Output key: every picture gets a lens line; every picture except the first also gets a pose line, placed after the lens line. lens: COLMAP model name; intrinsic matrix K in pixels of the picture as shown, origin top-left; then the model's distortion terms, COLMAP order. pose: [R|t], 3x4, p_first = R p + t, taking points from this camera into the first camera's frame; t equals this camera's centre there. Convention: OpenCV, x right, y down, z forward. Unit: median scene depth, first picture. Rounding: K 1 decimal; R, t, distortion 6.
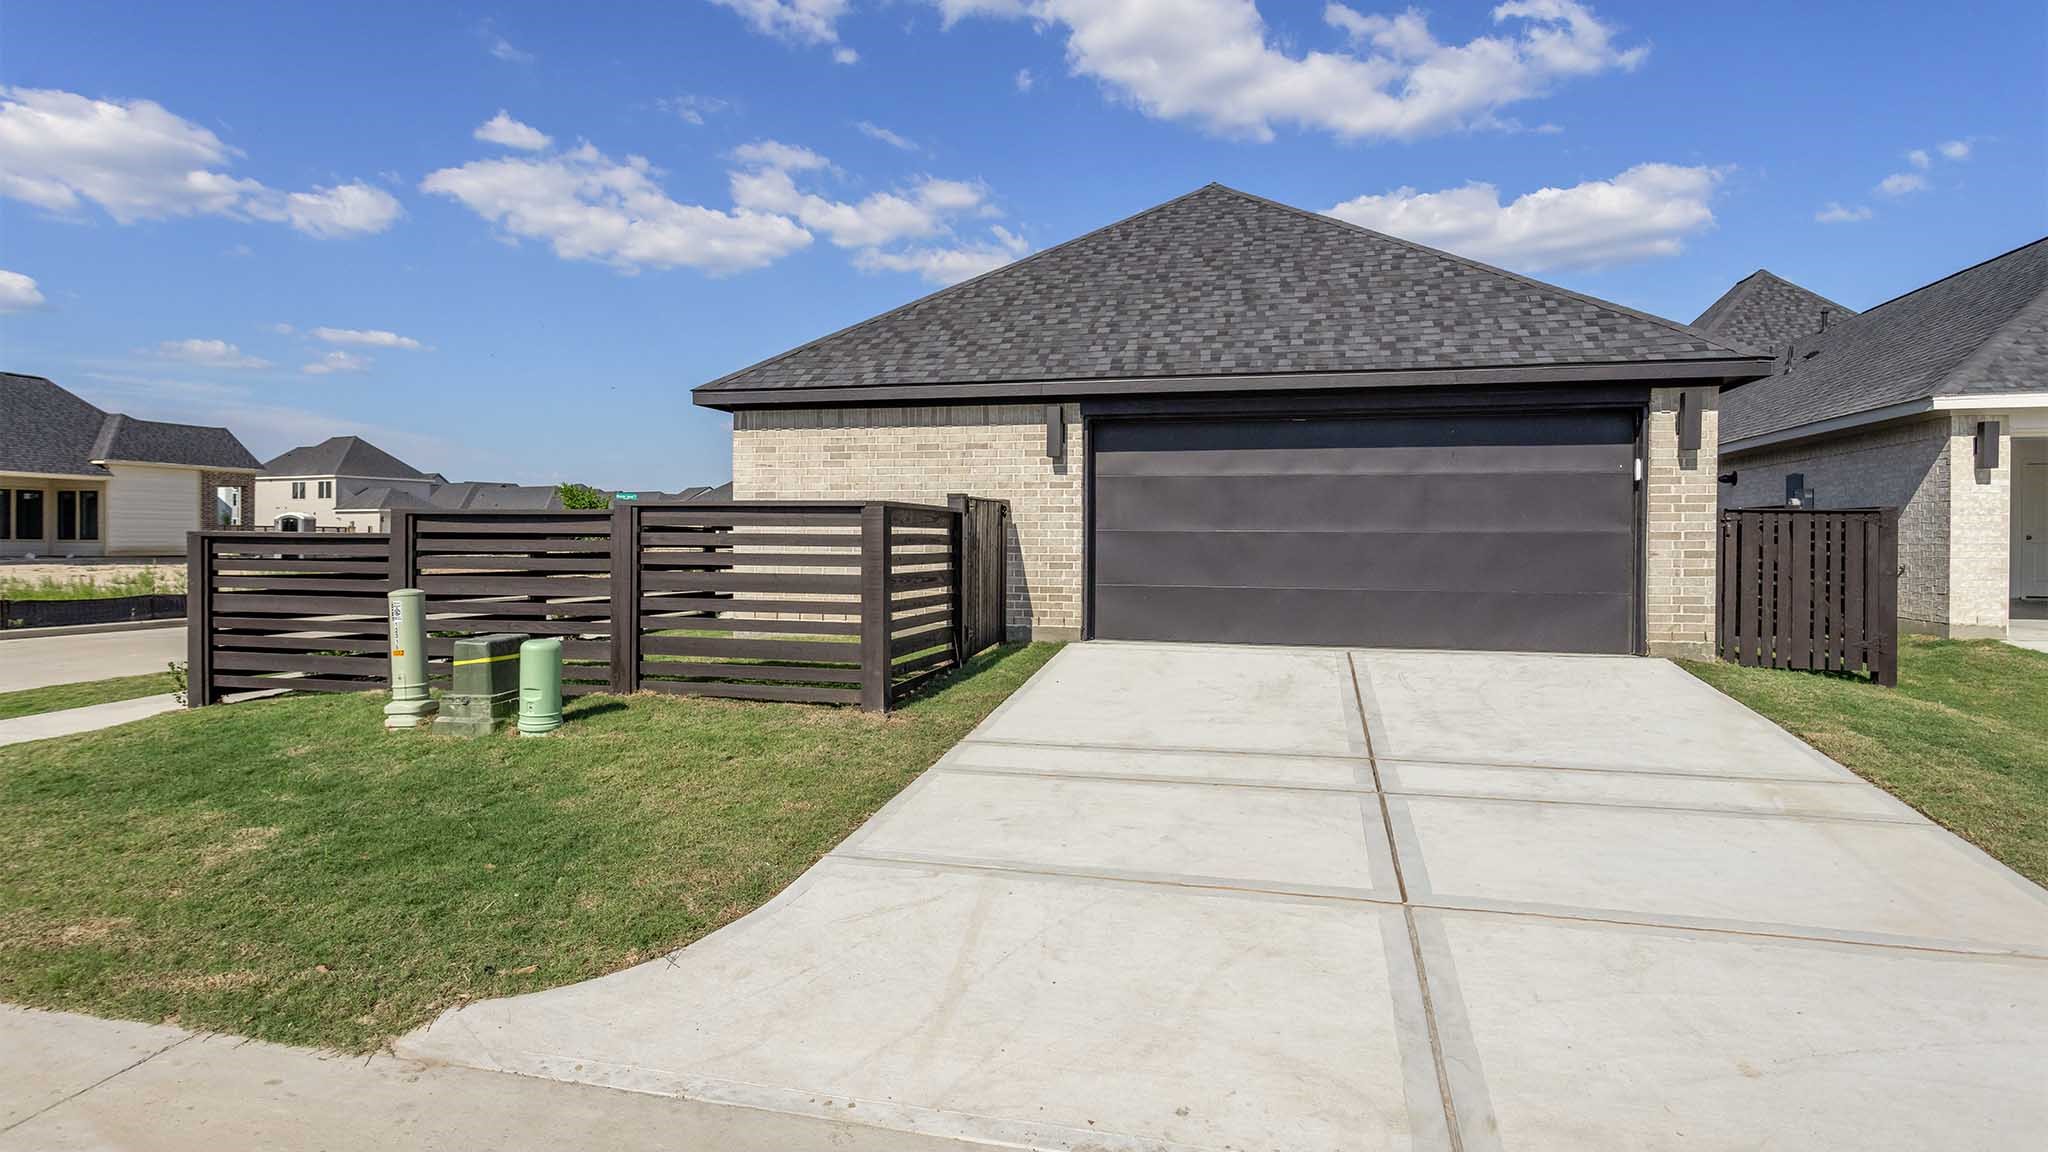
lens RADIAL K [[1152.1, 0, 1024.0], [0, 1152.1, 576.0], [0, 0, 1]] dist [0.041222, 0.000177]
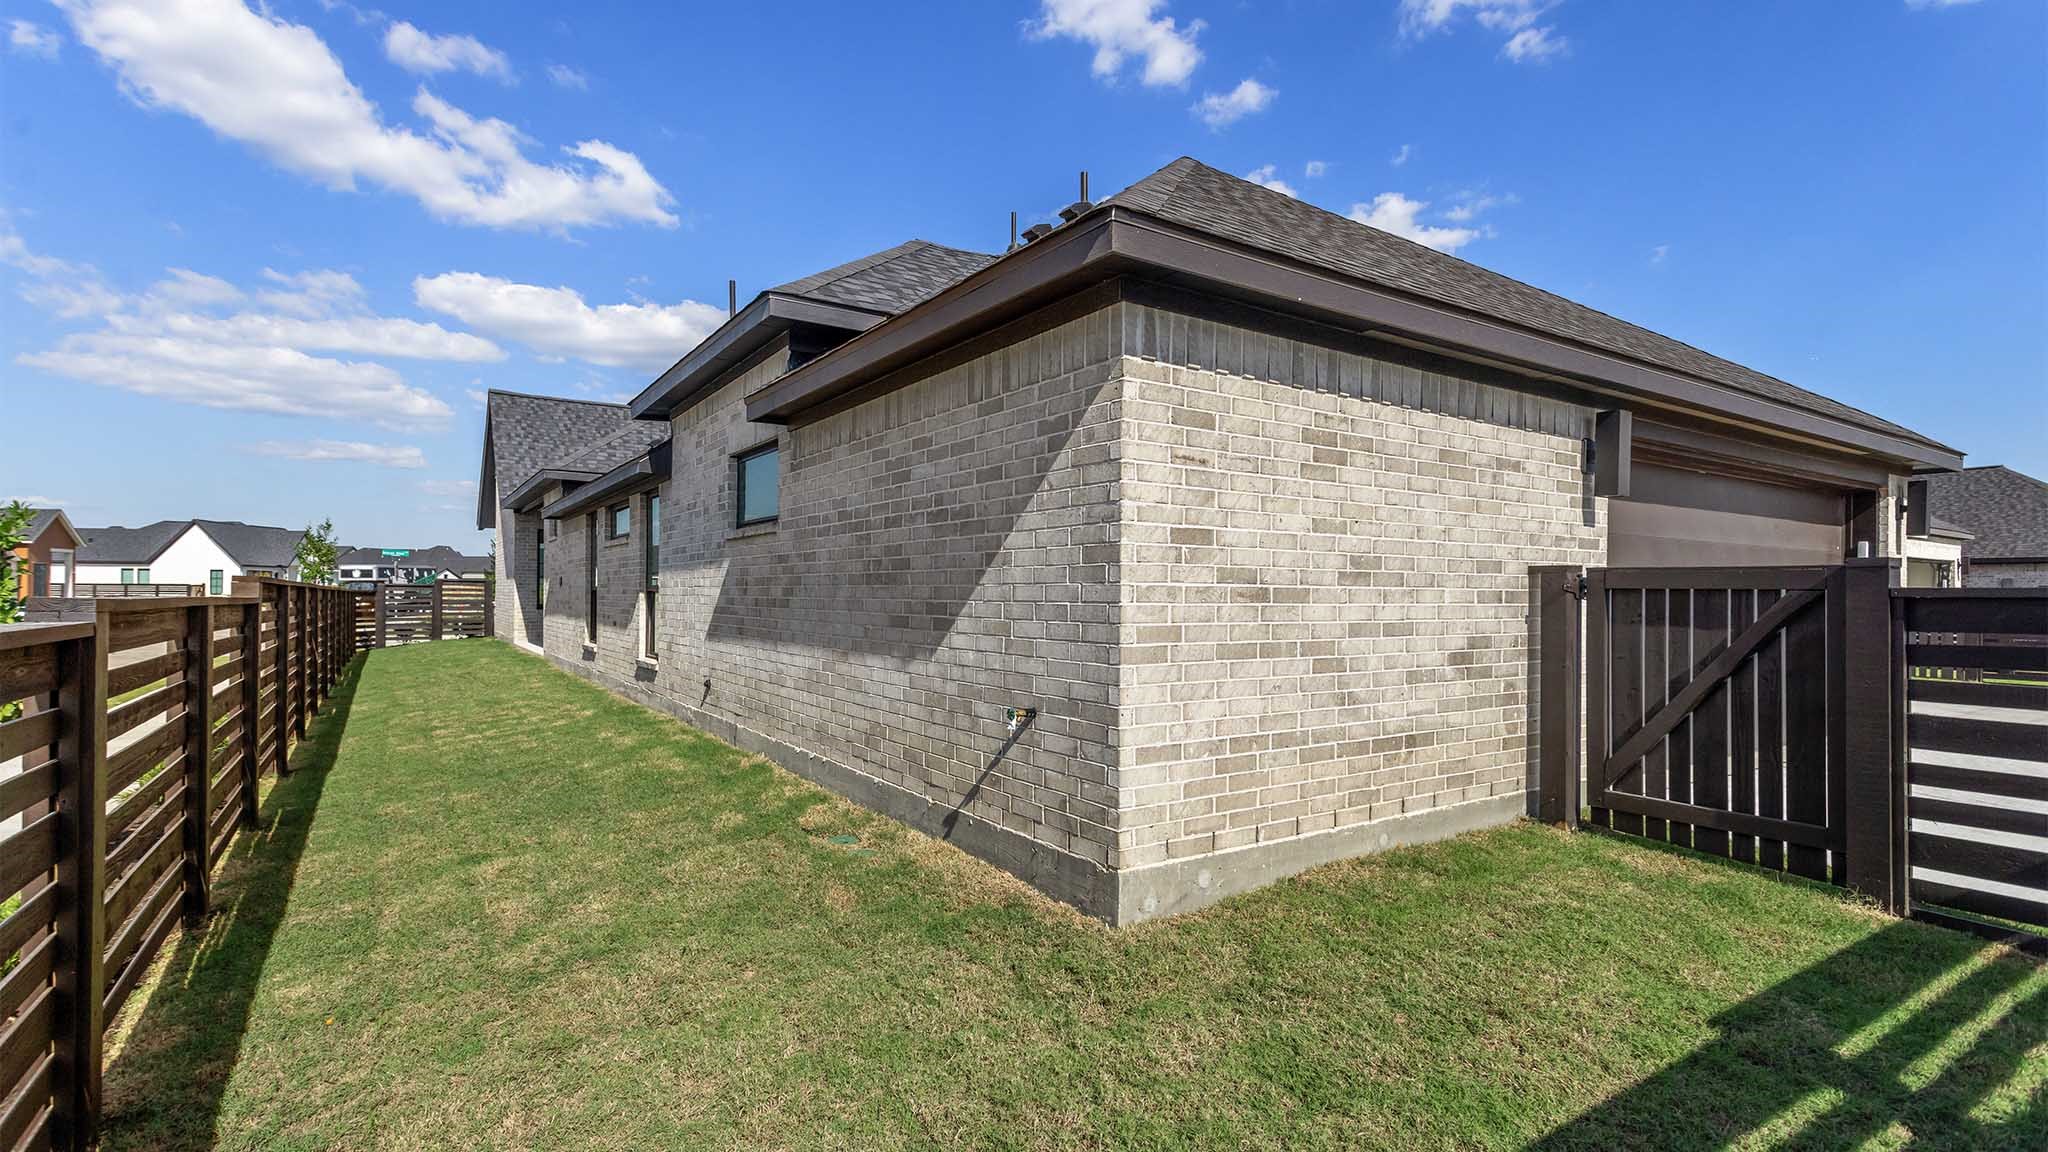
lens RADIAL K [[955.2, 0, 1023.7], [0, 955.2, 551.1], [0, 0, 1]] dist [-0.000886, -0.000377]
pose [[0.668011, 0.032476, 0.743442, -0.495092], [0.017187, 0.998107, -0.059043, -0.047917], [-0.743953, 0.052219, 0.666189, 0.832202]]
